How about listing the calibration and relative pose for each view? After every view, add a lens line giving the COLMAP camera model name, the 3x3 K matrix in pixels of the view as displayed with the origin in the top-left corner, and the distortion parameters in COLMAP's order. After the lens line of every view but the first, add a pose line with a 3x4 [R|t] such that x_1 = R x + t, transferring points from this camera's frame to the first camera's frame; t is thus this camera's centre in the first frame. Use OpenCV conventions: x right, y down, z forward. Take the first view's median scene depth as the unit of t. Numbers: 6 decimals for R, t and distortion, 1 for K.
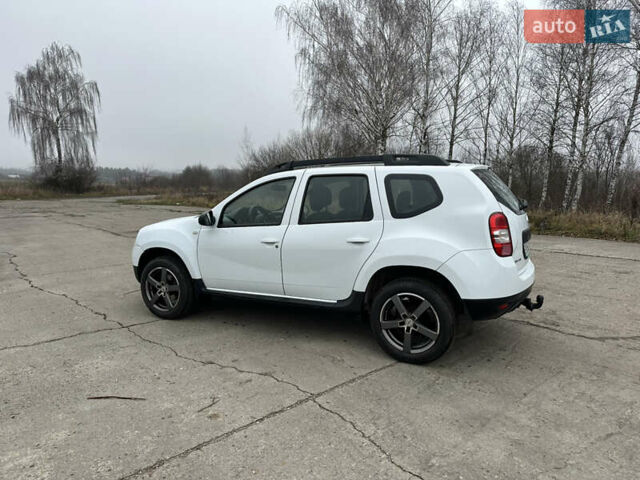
lens RADIAL K [[443.9, 0, 321.2], [0, 443.9, 241.4], [0, 0, 1]] dist [0.064949, -0.077944]
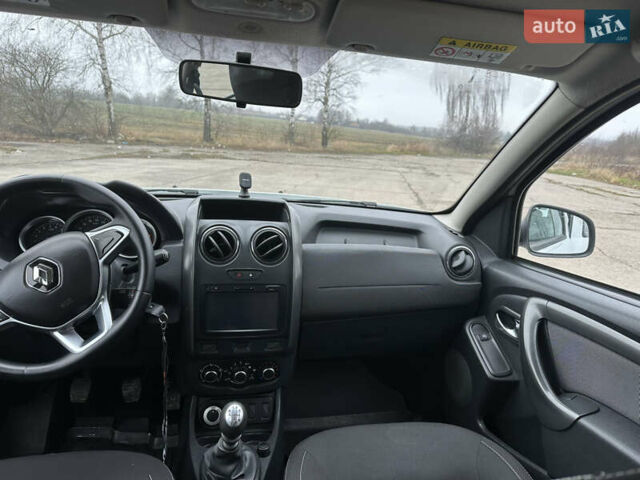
lens RADIAL K [[446.5, 0, 323.1], [0, 446.5, 236.0], [0, 0, 1]] dist [0.080532, -0.117939]
pose [[0.645776, 0.210071, -0.734060, 0.008460], [-0.163170, 0.977166, 0.136096, -0.016407], [0.745888, 0.031889, 0.665307, 0.158368]]
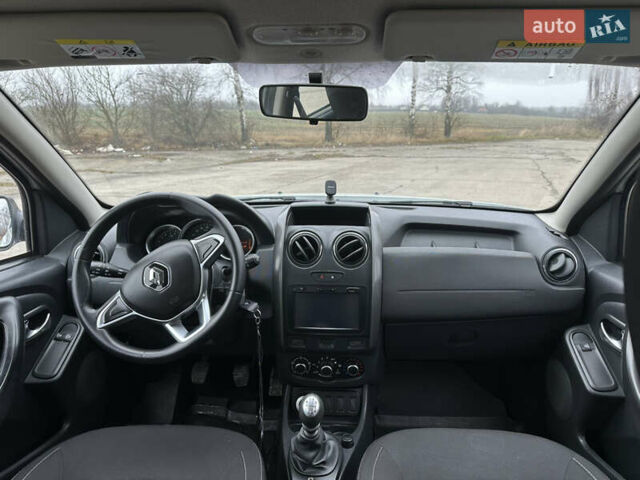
lens RADIAL K [[446.0, 0, 323.5], [0, 446.0, 239.8], [0, 0, 1]] dist [0.091437, -0.142125]
pose [[0.430254, 0.220512, -0.875361, 0.011377], [-0.108900, 0.975302, 0.192162, -0.017867], [0.896115, 0.012649, 0.443641, 0.160265]]
